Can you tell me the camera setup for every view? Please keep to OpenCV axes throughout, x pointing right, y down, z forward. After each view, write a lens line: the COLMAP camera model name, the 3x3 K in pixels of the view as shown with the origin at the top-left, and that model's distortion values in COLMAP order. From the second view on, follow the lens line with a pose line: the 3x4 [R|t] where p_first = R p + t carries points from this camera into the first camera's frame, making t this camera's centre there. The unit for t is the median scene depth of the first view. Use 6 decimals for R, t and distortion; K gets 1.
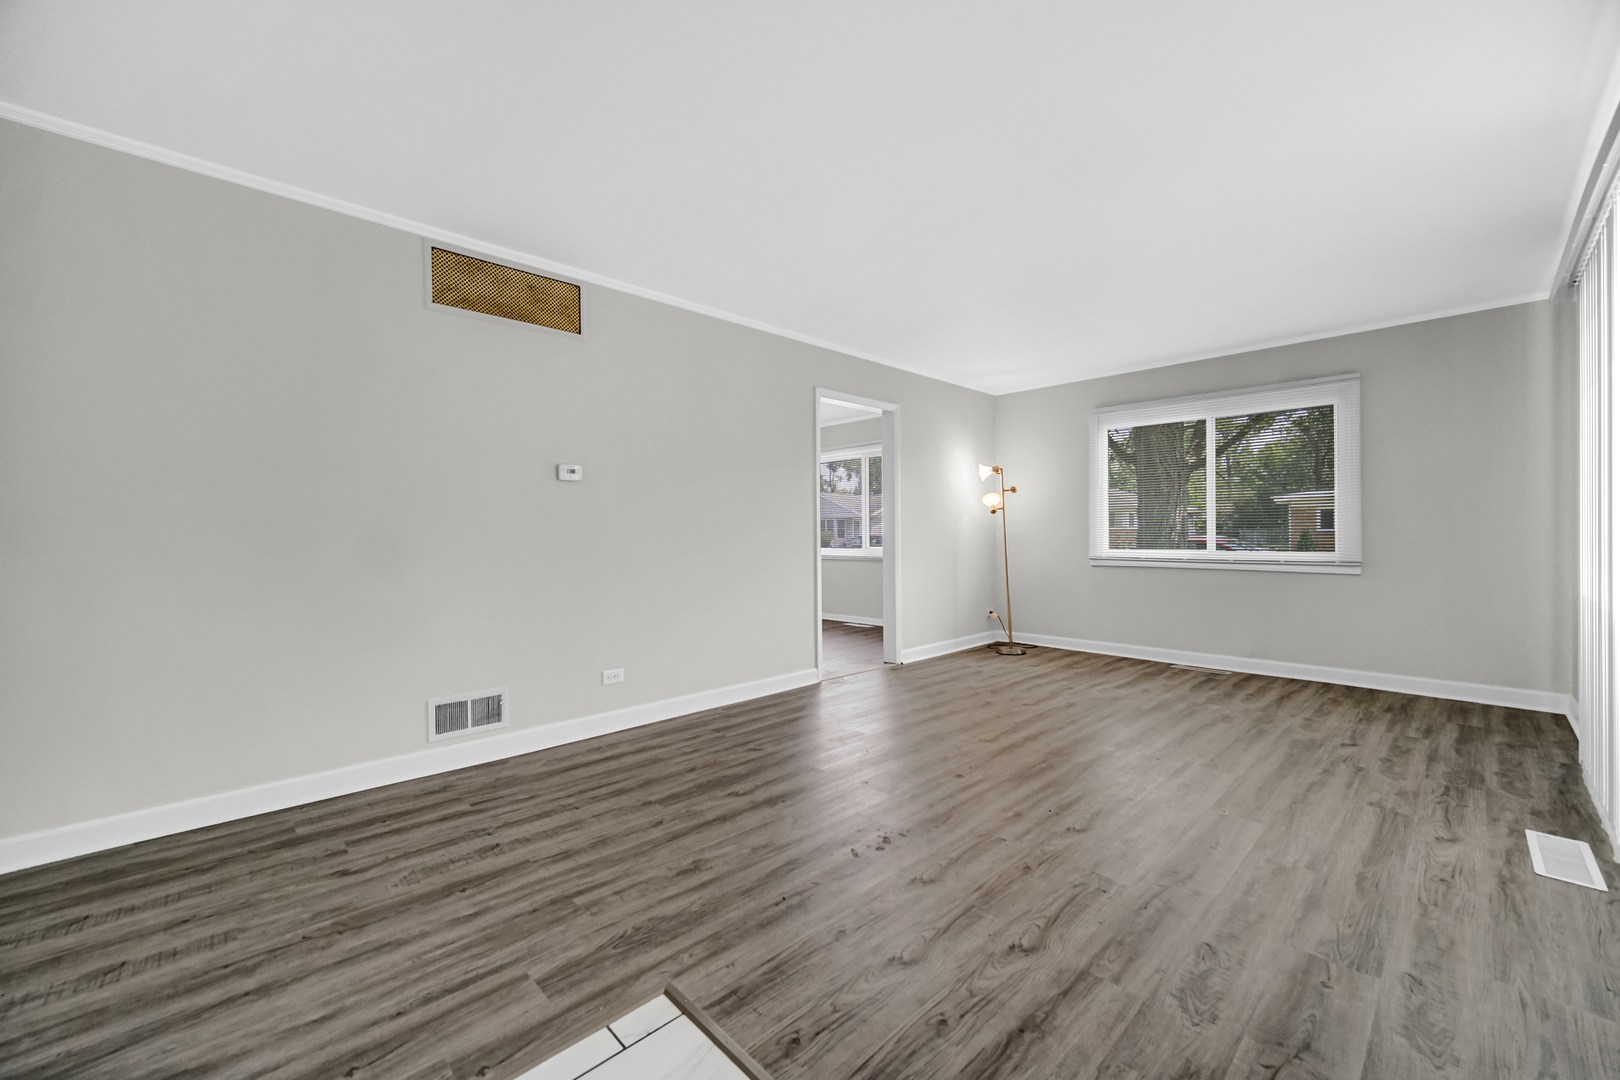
lens RADIAL K [[652.5, 0, 805.5], [0, 652.5, 544.3], [0, 0, 1]] dist [-0.001566, 0.000384]
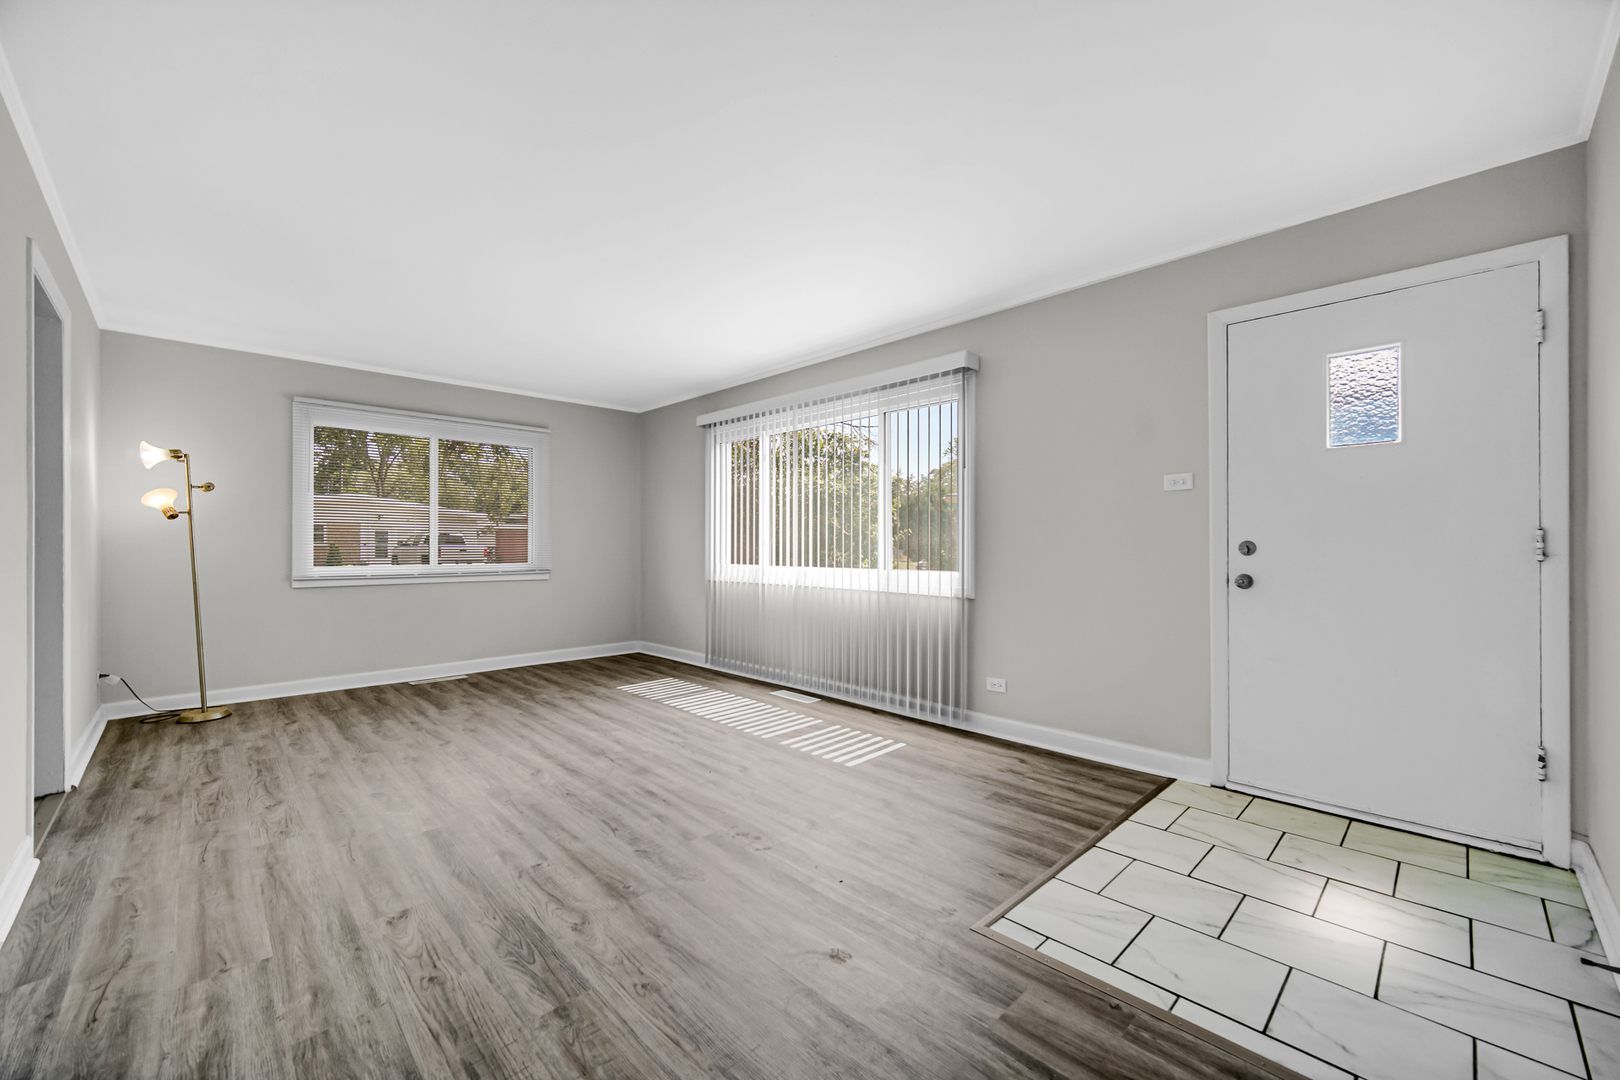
lens RADIAL K [[639.1, 0, 829.3], [0, 639.1, 546.0], [0, 0, 1]] dist [-0.000597, -0.000088]
pose [[-0.019882, 0.001614, 0.999801, -0.746629], [0.017919, 0.999839, -0.001258, -0.015007], [-0.999642, 0.017890, -0.019908, 0.694001]]
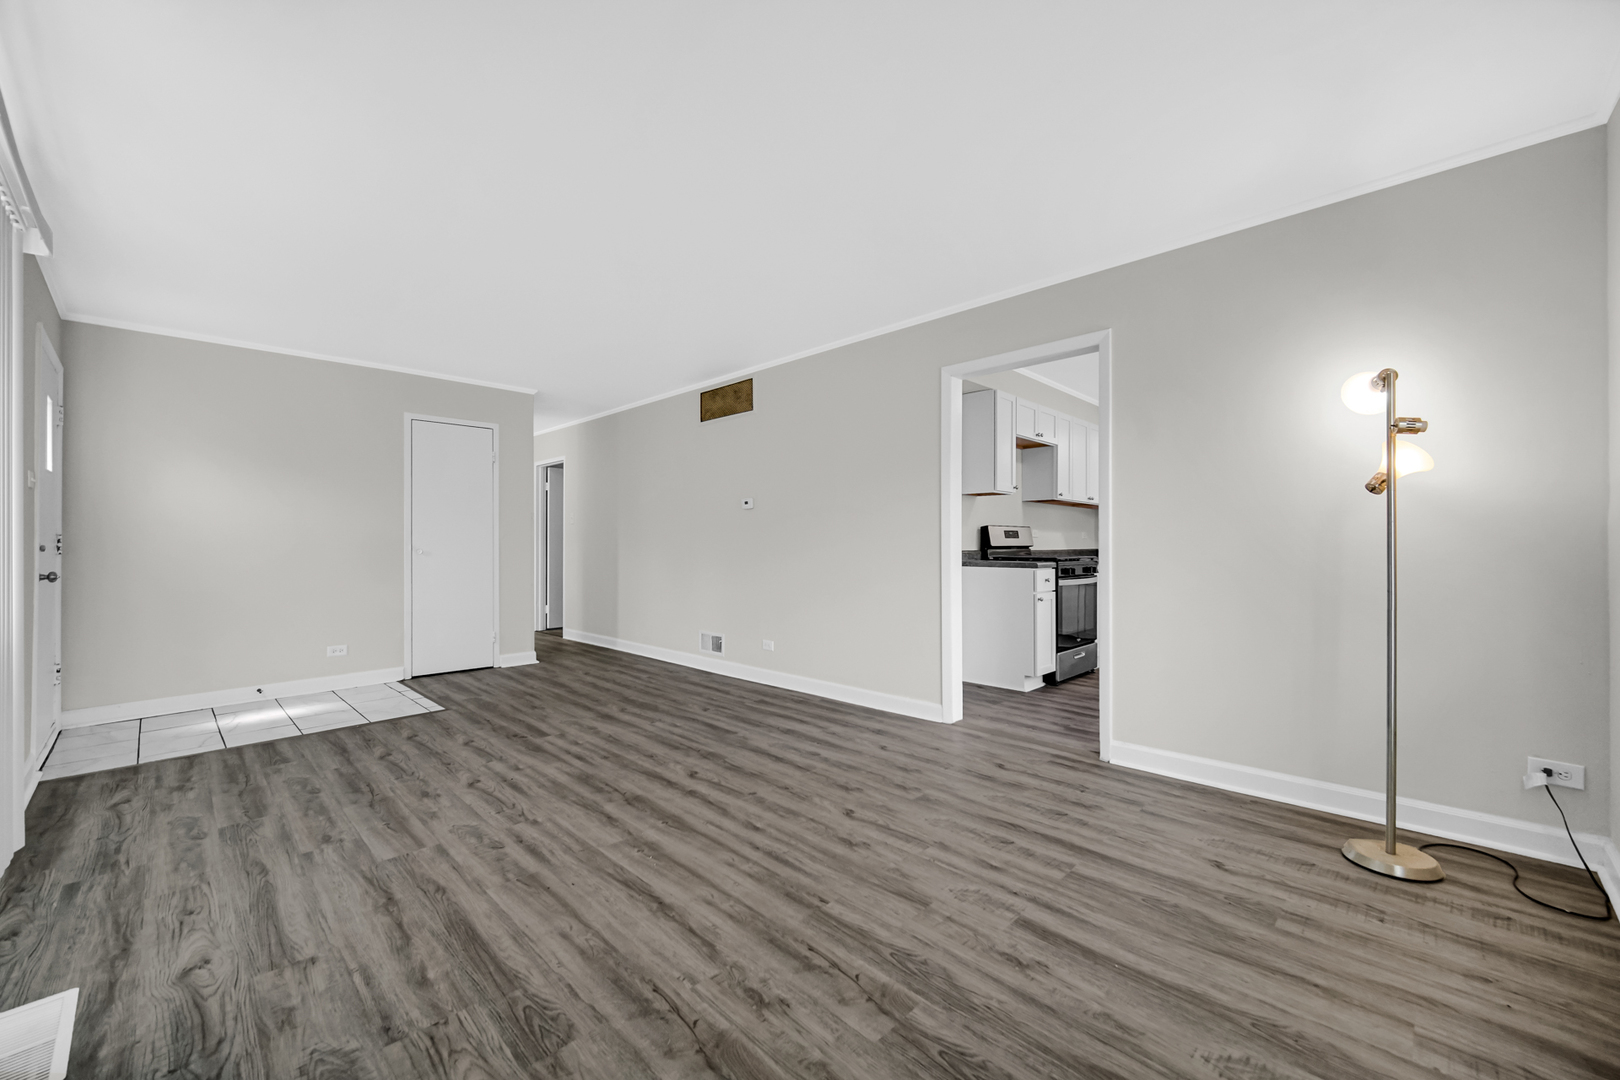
lens RADIAL K [[651.8, 0, 806.3], [0, 651.8, 535.8], [0, 0, 1]] dist [-0.000042, -0.000041]
pose [[0.005775, -0.008338, -0.999949, 1.374796], [-0.012072, 0.999892, -0.008407, -0.025168], [0.999910, 0.012120, 0.005673, 1.337220]]
